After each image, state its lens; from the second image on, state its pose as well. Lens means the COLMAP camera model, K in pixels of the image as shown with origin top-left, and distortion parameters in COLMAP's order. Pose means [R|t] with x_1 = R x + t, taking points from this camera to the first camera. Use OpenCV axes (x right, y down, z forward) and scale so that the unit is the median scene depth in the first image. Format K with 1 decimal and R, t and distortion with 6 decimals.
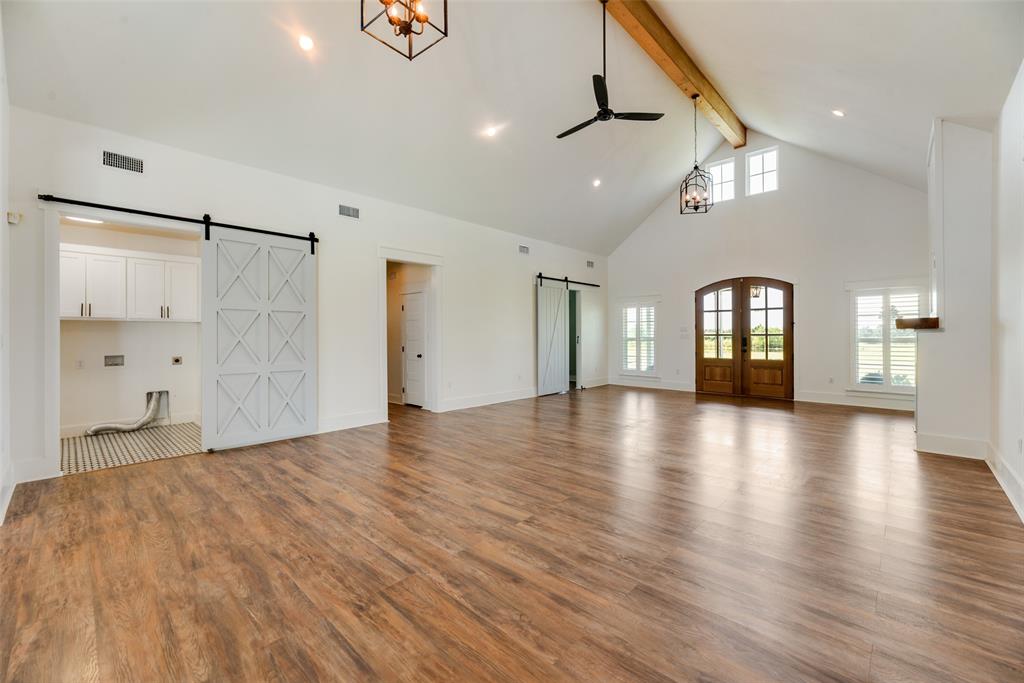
lens RADIAL K [[417.6, 0, 513.0], [0, 417.6, 337.3], [0, 0, 1]] dist [-0.001467, -0.000450]
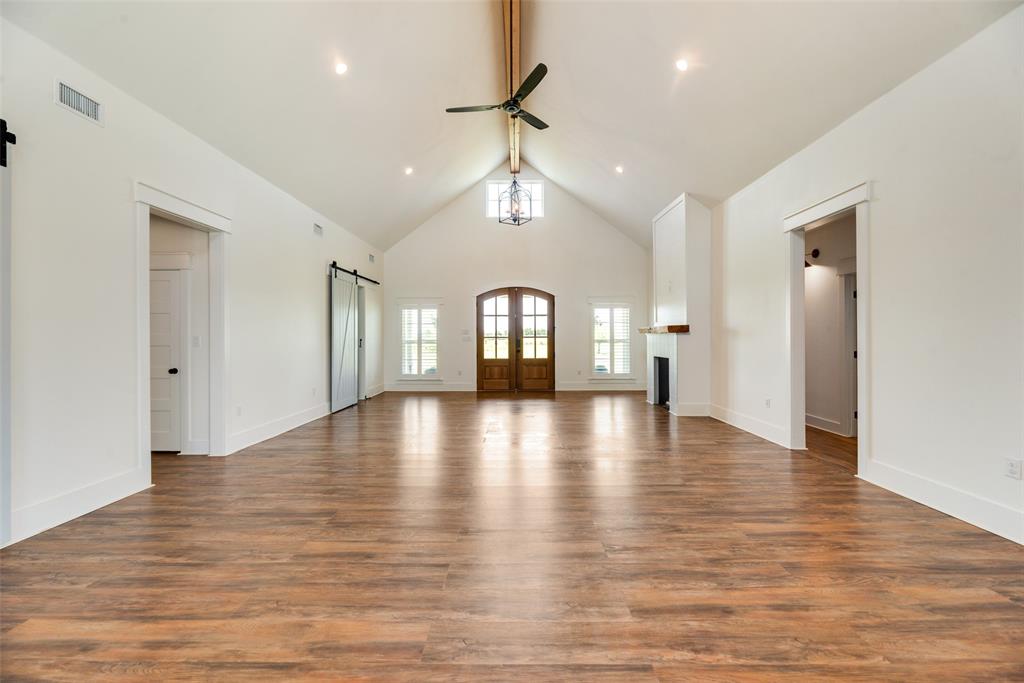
lens RADIAL K [[417.6, 0, 513.0], [0, 417.6, 337.3], [0, 0, 1]] dist [-0.001467, -0.000450]
pose [[0.731986, -0.000932, 0.681319, -0.346199], [0.006042, 0.999969, -0.005123, 0.000347], [-0.681293, 0.007867, 0.731968, 0.244100]]
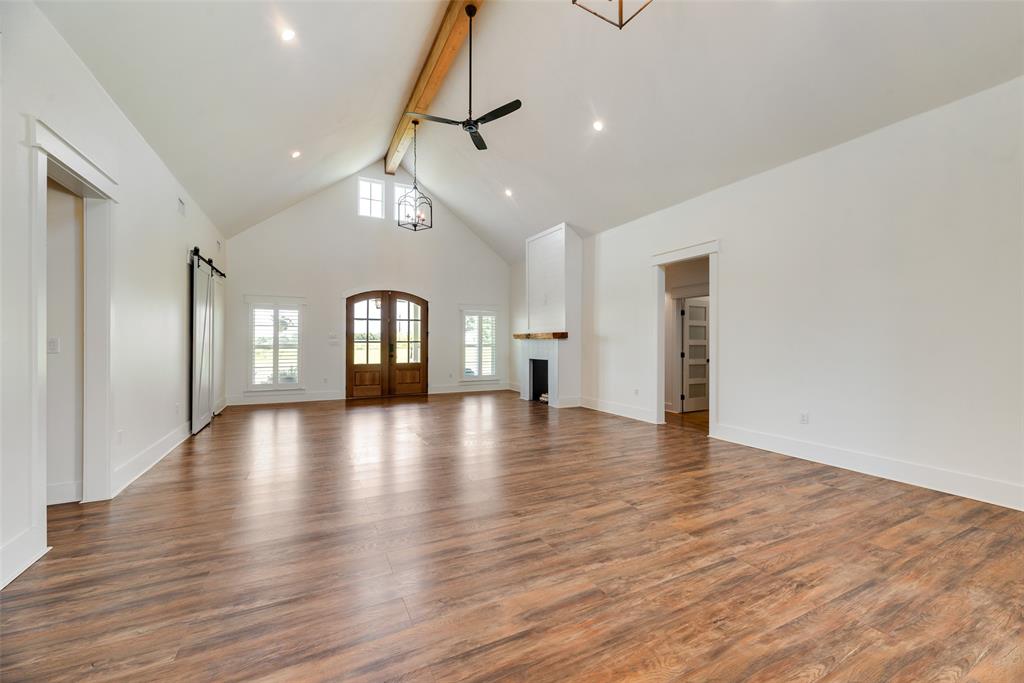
lens RADIAL K [[414.0, 0, 512.0], [0, 414.0, 341.5], [0, 0, 1]] dist [0.001159, -0.000139]
pose [[0.338411, 0.002455, 0.940995, -0.562999], [0.004406, 0.999982, -0.004193, -0.000723], [-0.940988, 0.005565, 0.338394, 0.454268]]
